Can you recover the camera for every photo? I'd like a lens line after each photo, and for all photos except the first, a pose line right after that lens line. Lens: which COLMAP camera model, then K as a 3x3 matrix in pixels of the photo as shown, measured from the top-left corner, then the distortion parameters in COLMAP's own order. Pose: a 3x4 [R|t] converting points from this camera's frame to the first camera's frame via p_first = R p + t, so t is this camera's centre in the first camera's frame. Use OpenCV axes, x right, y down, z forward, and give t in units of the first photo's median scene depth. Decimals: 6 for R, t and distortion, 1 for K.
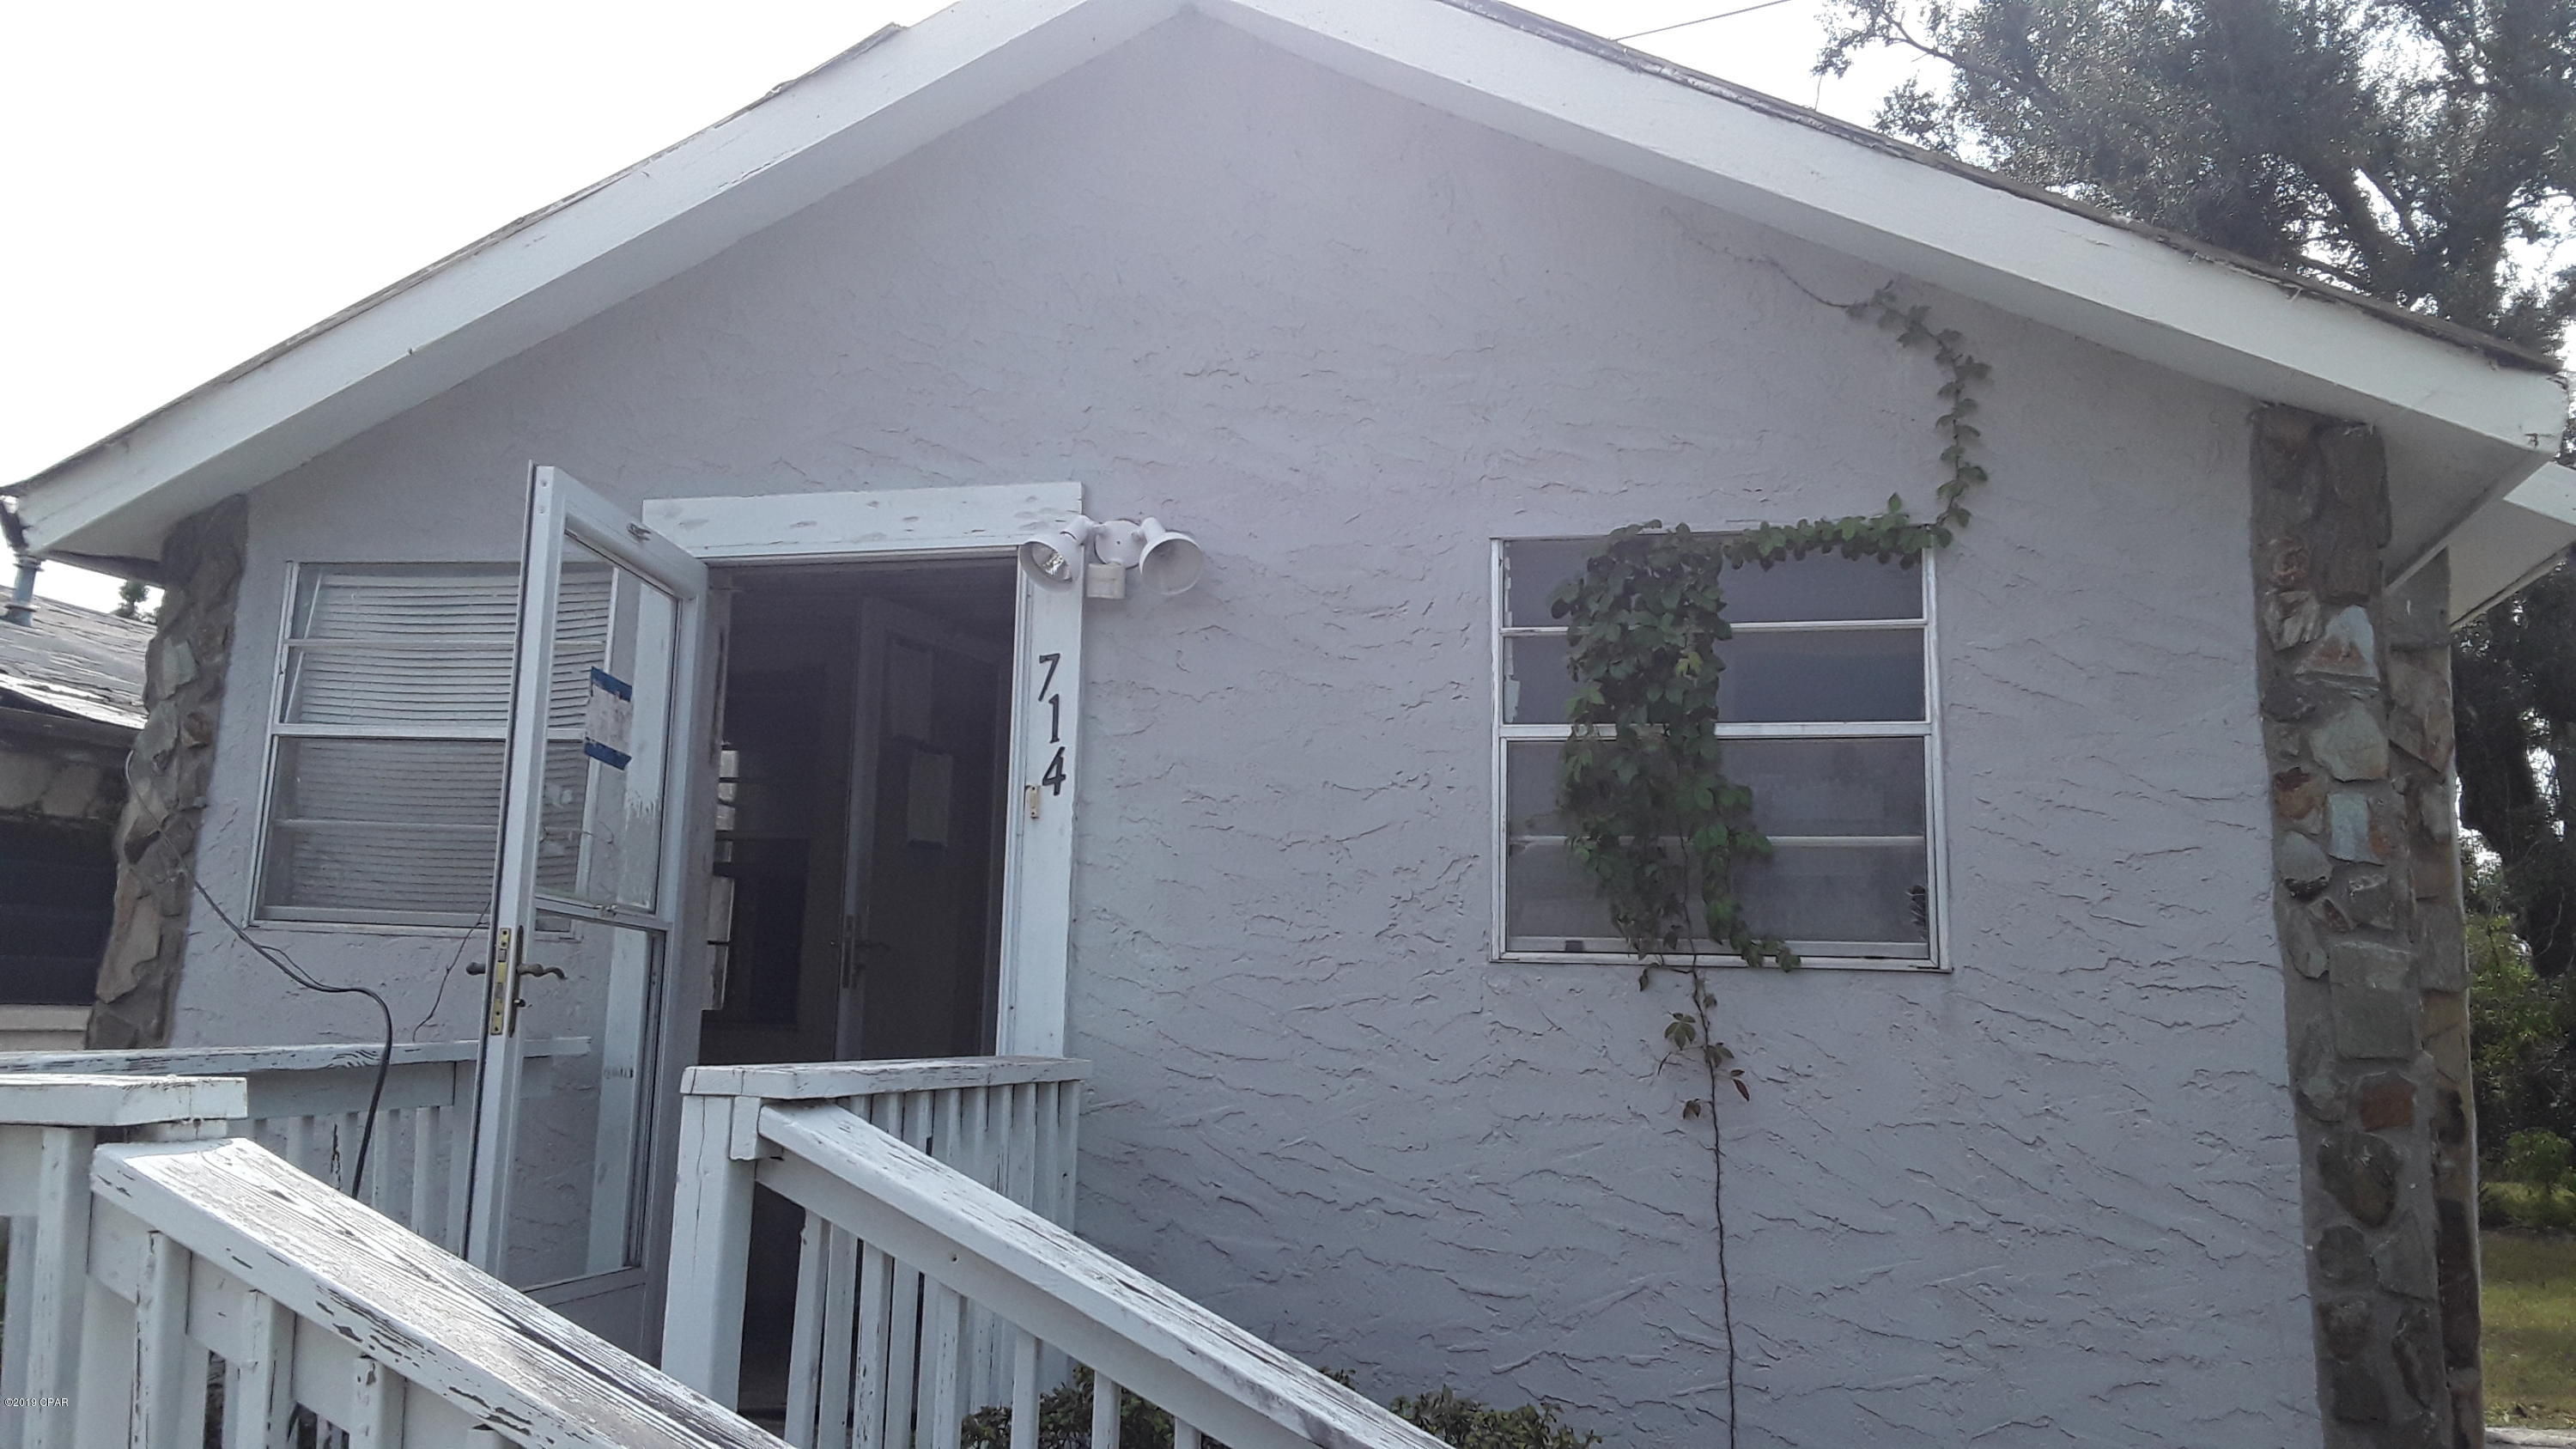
lens RADIAL K [[2087.1, 0, 1287.7], [0, 2087.1, 709.9], [0, 0, 1]] dist [0.058993, -0.057872]
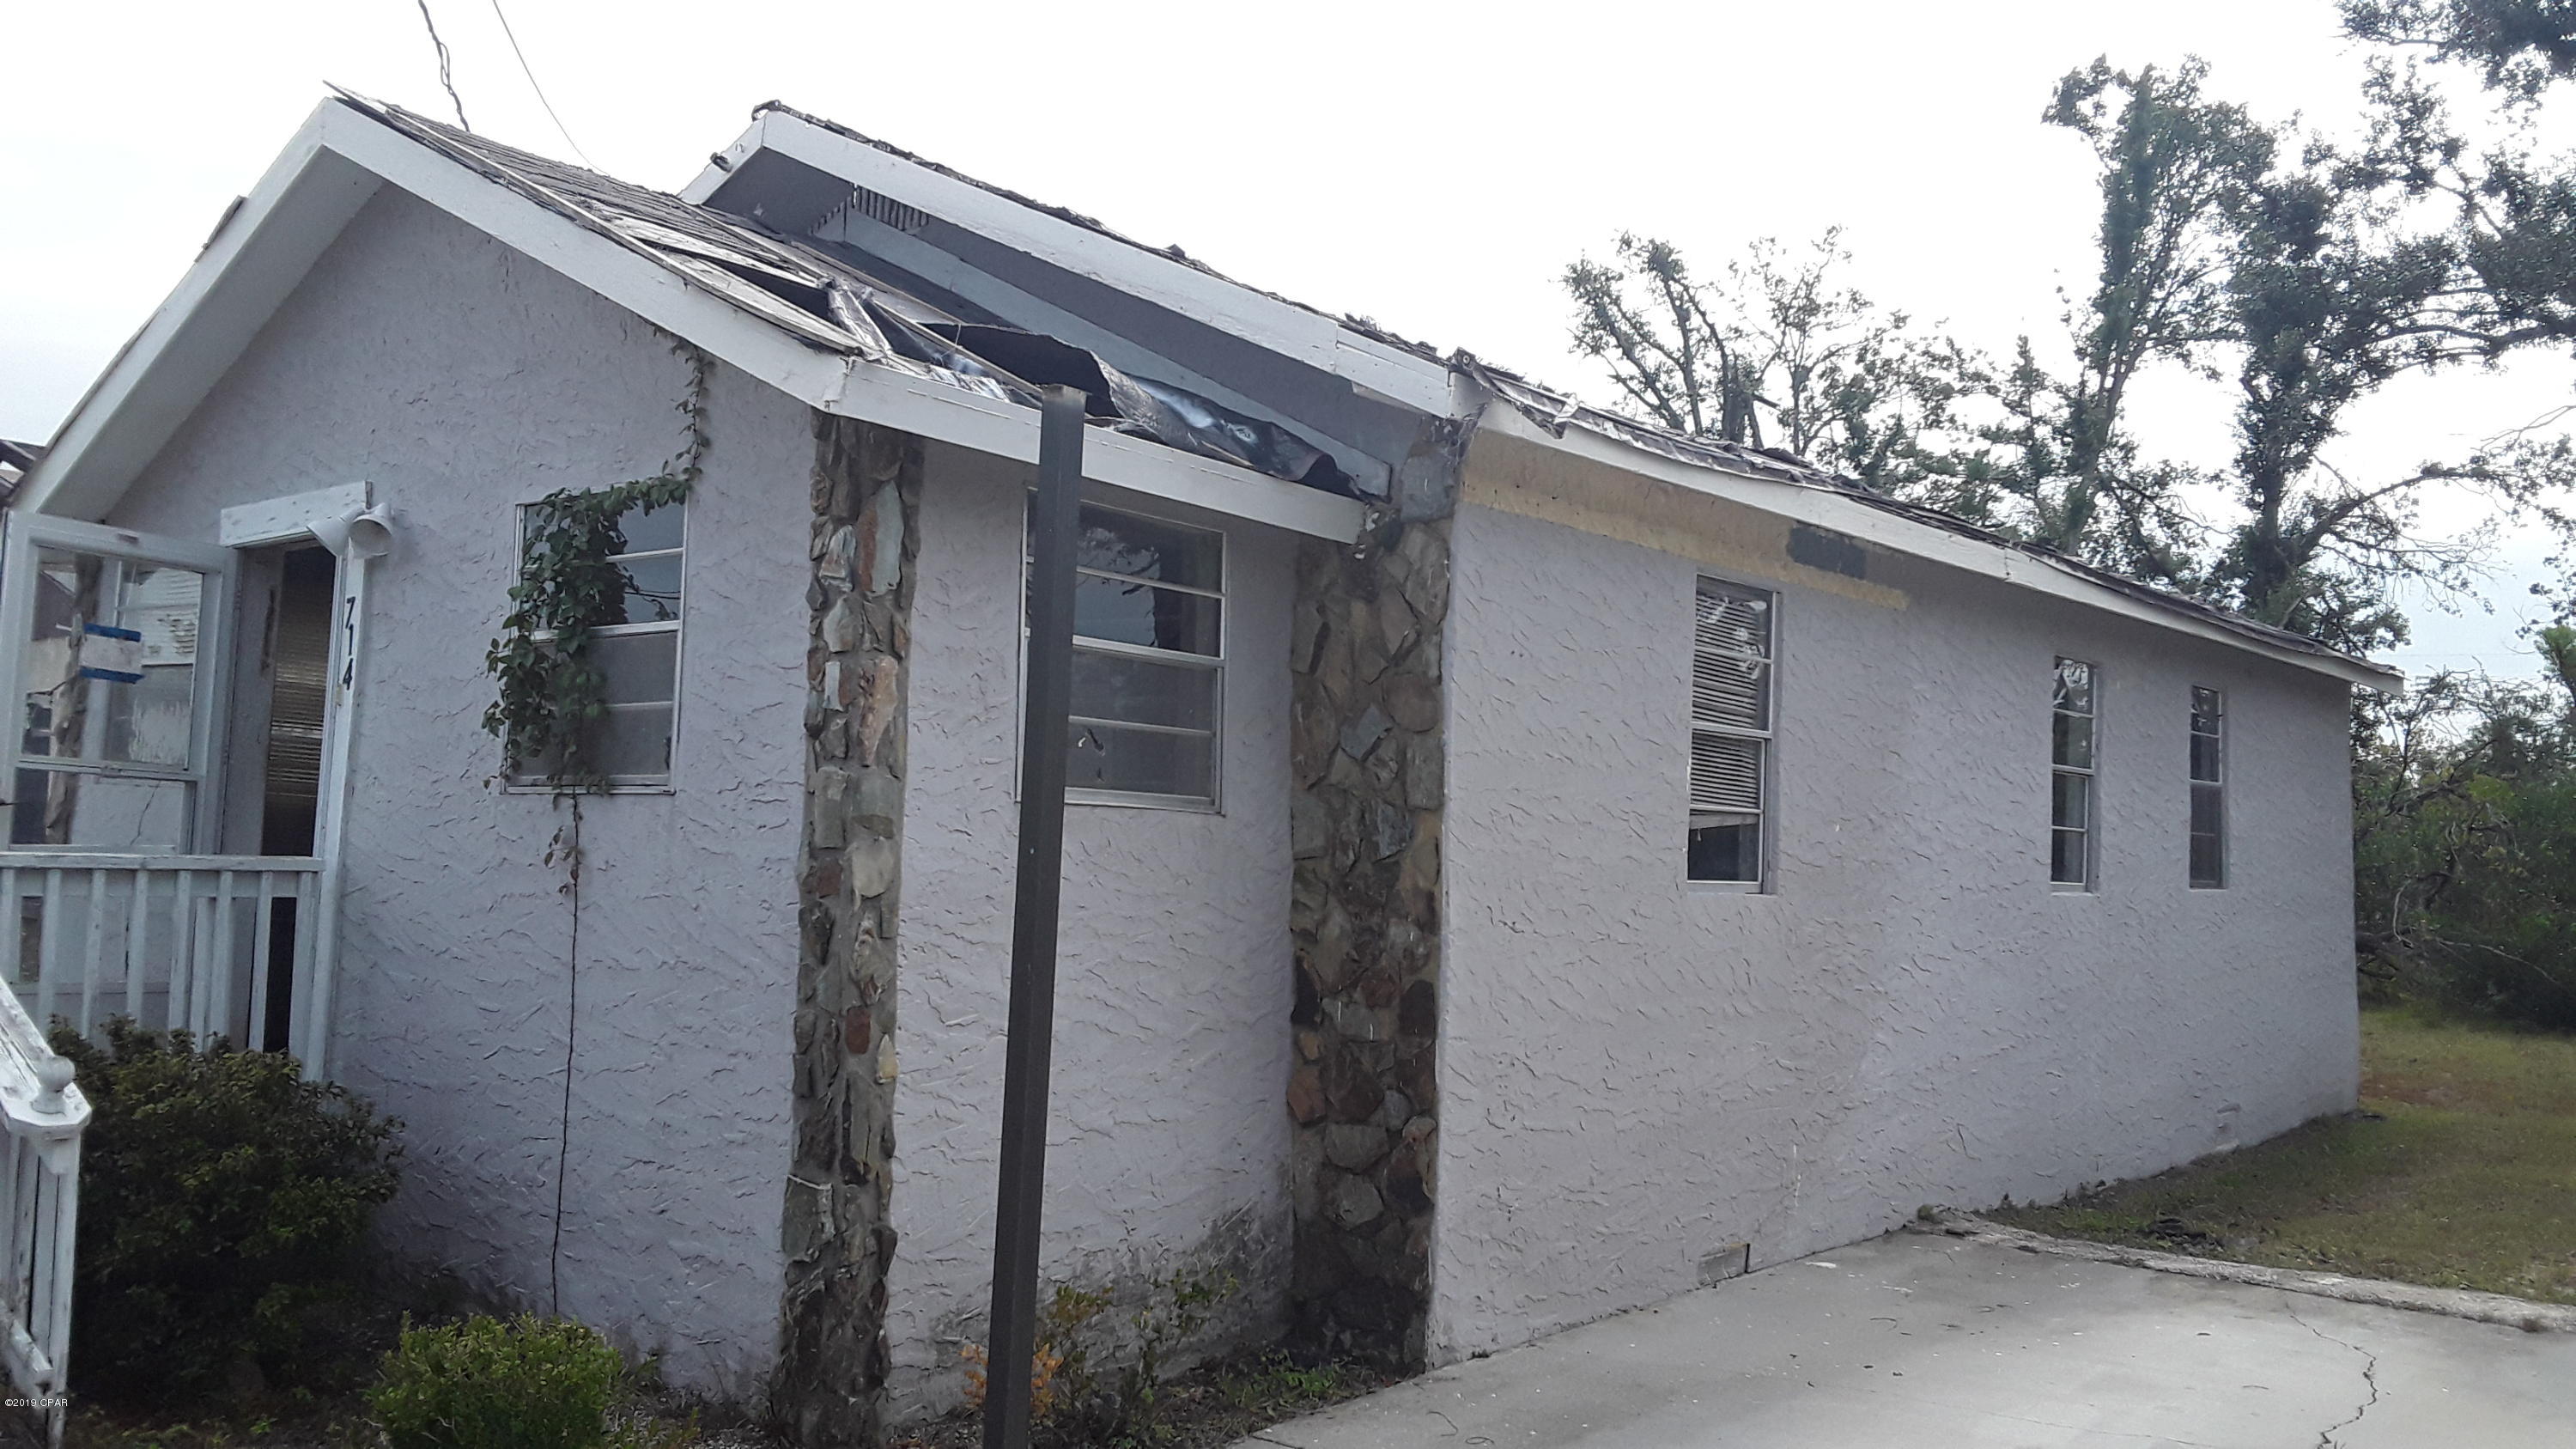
lens RADIAL K [[2087.1, 0, 1282.7], [0, 2087.1, 731.0], [0, 0, 1]] dist [0.058993, -0.057872]
pose [[0.908671, -0.027234, -0.416624, 1.269234], [0.058924, 0.996248, 0.063392, 0.014515], [0.413334, -0.082151, 0.906866, -0.130844]]
